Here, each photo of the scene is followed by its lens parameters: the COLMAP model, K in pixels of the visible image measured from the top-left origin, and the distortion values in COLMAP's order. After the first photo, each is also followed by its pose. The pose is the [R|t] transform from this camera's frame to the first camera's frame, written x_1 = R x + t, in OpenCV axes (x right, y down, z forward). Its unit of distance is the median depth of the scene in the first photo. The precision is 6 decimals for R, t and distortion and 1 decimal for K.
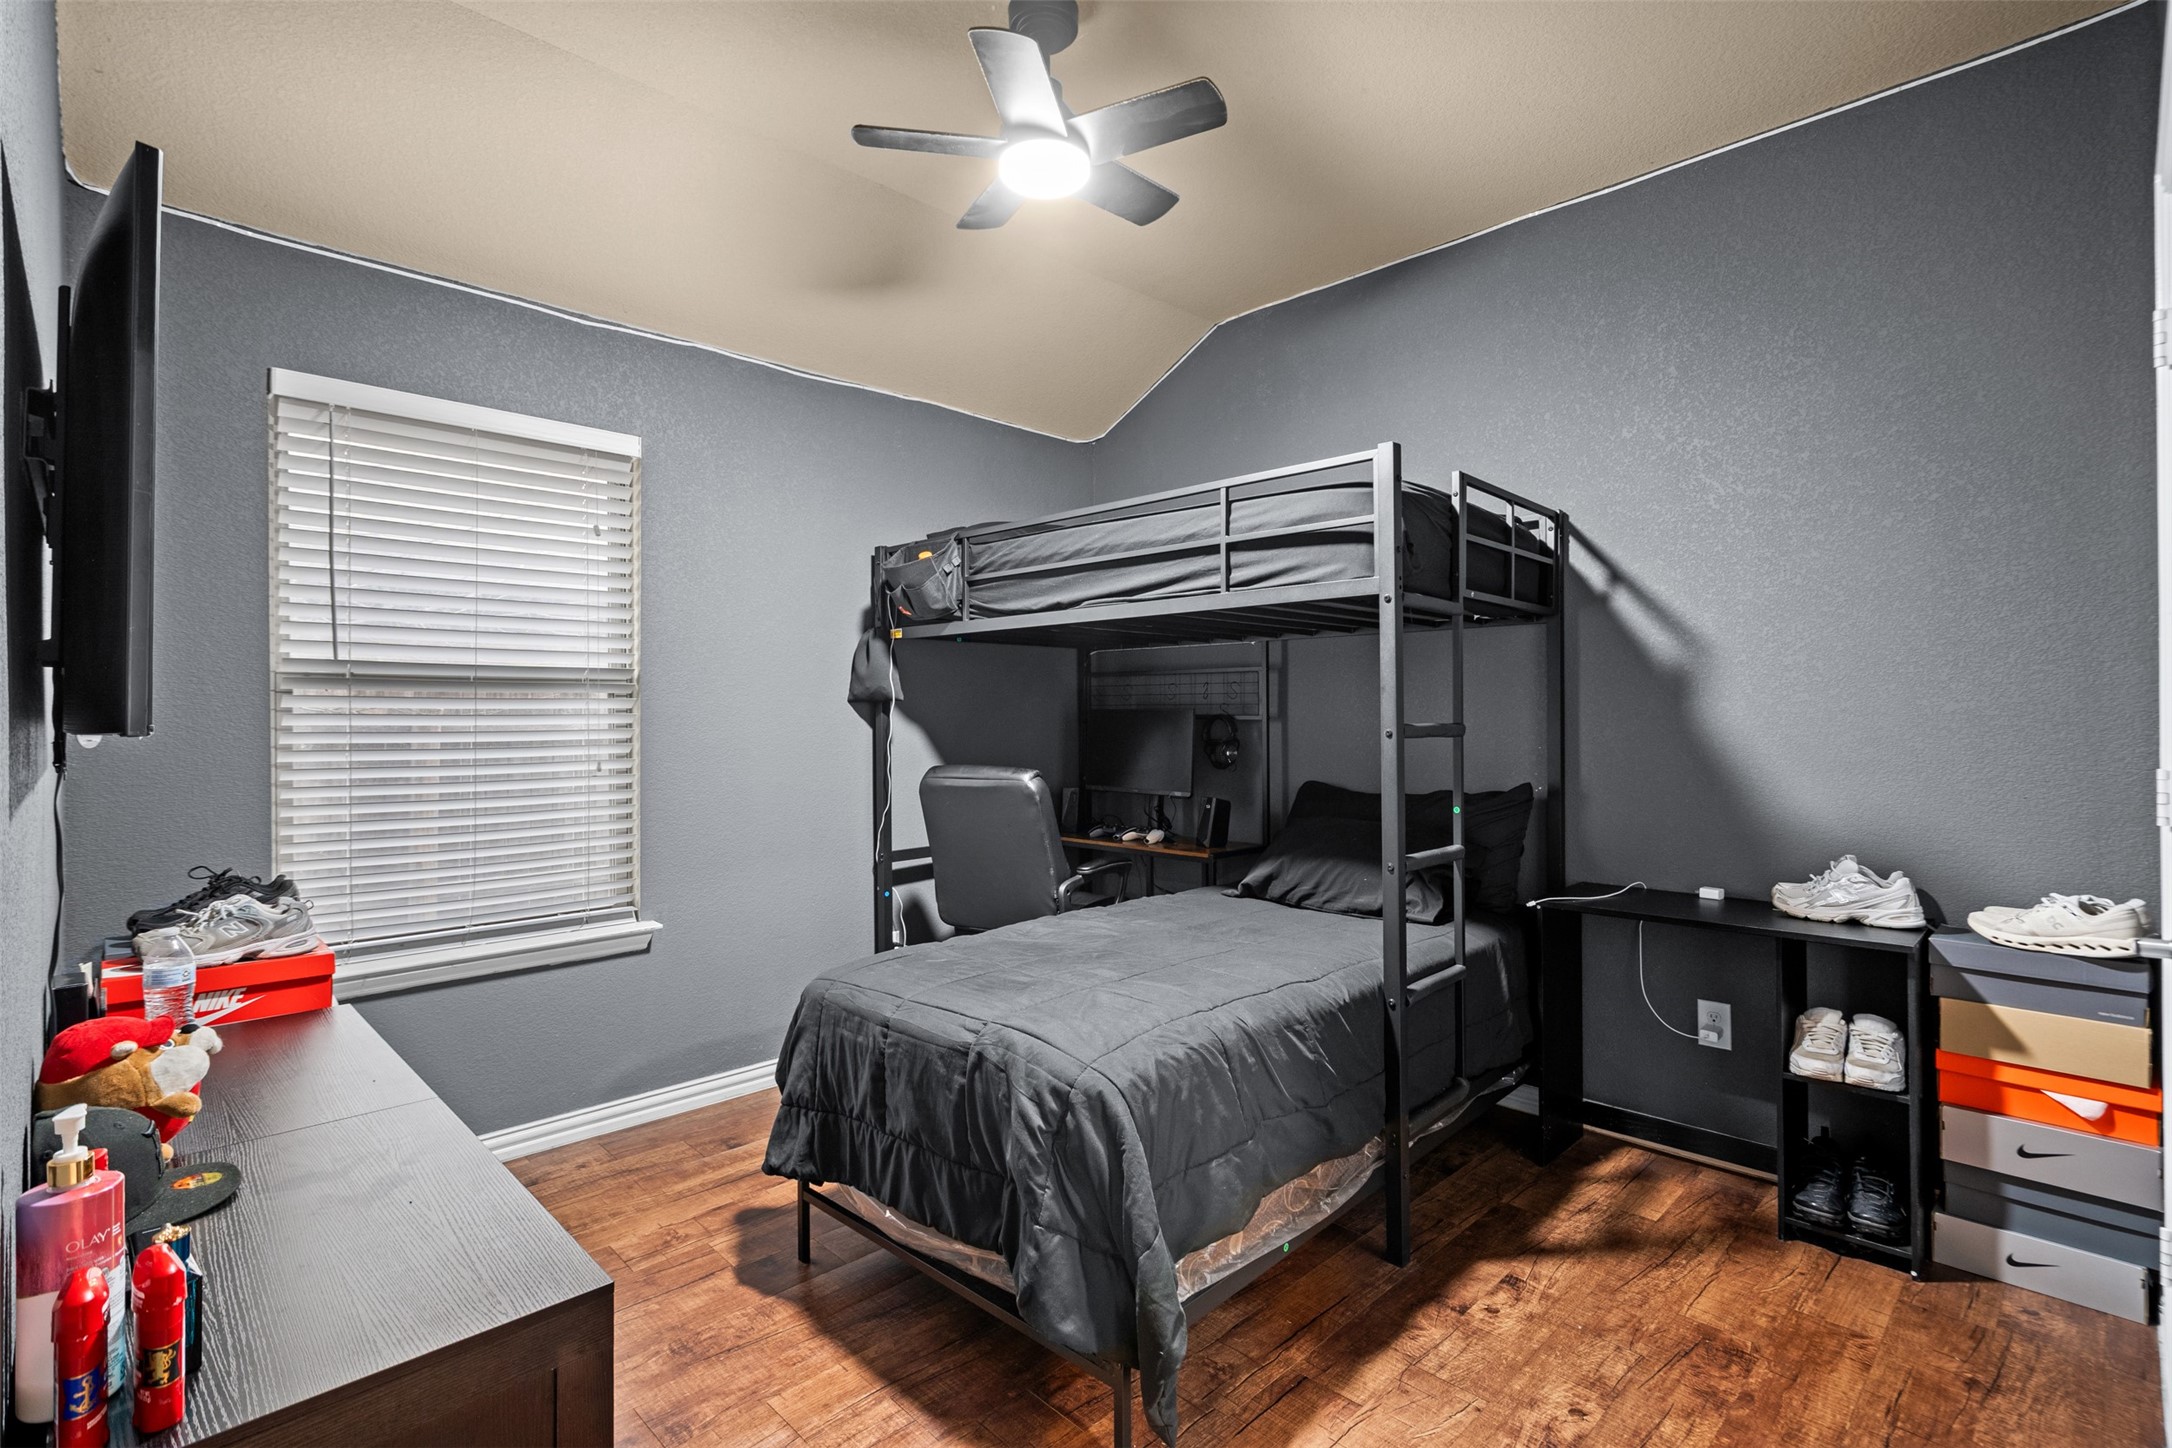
lens RADIAL K [[1018.1, 0, 1089.7], [0, 1018.1, 715.3], [0, 0, 1]] dist [-0.001919, 0.000447]
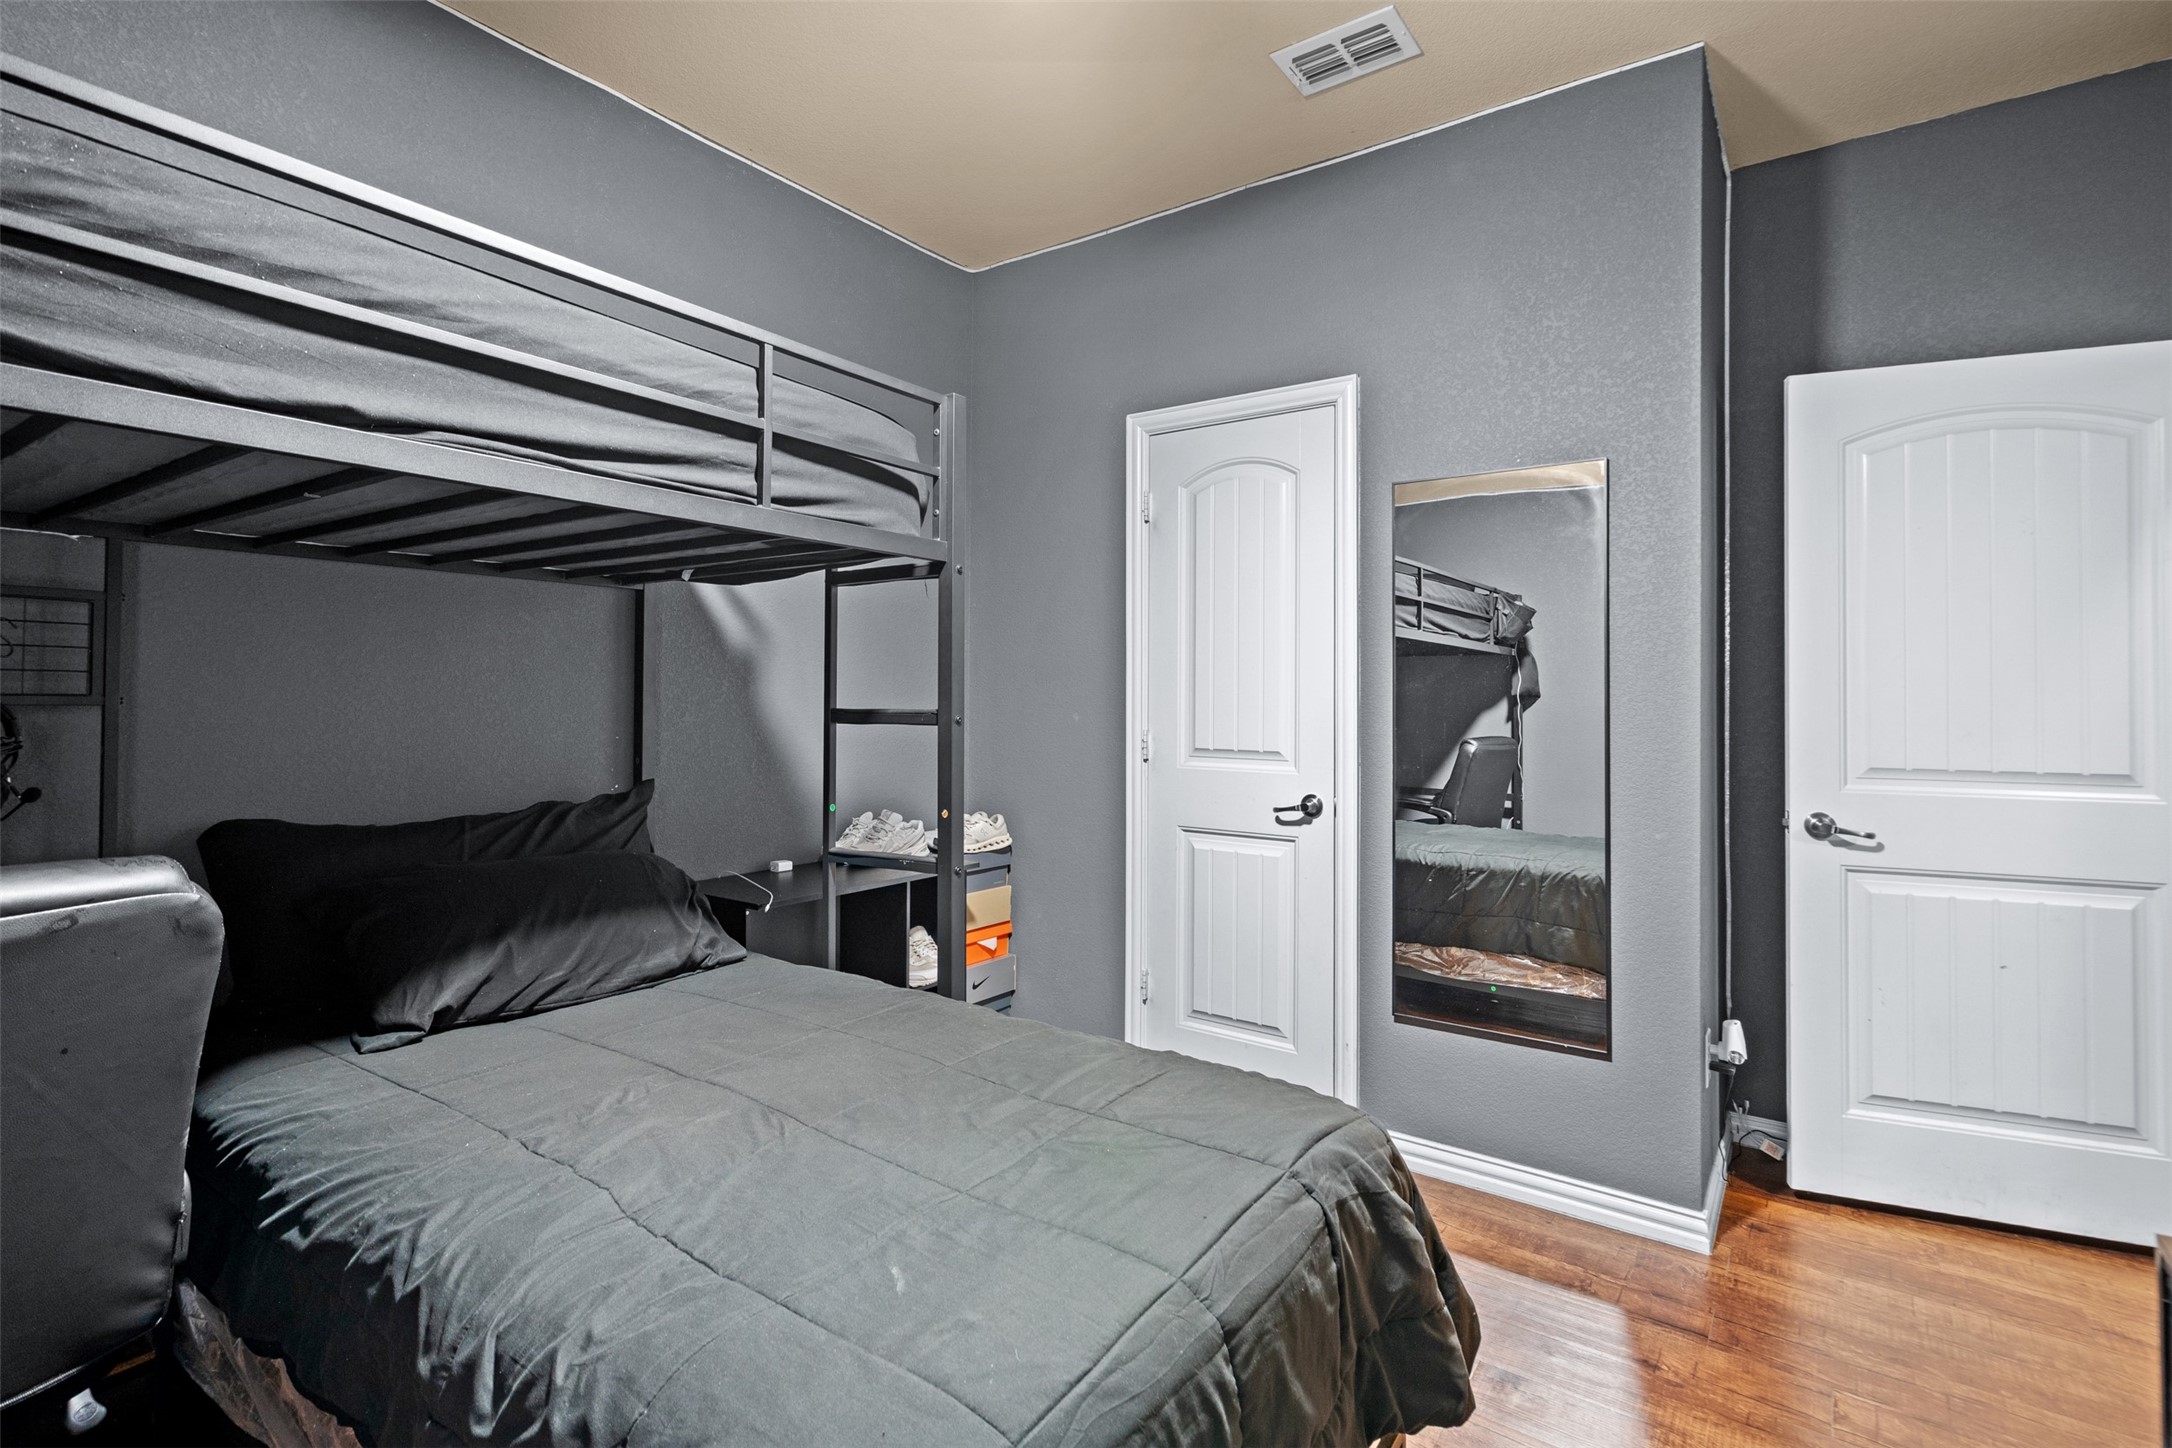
lens RADIAL K [[1018.1, 0, 1090.5], [0, 1018.1, 701.7], [0, 0, 1]] dist [-0.001919, 0.000447]
pose [[-0.162168, -0.000842, 0.986763, -0.521383], [-0.003484, 0.999994, 0.000281, 0.000155], [-0.986757, -0.003393, -0.162169, 0.890054]]
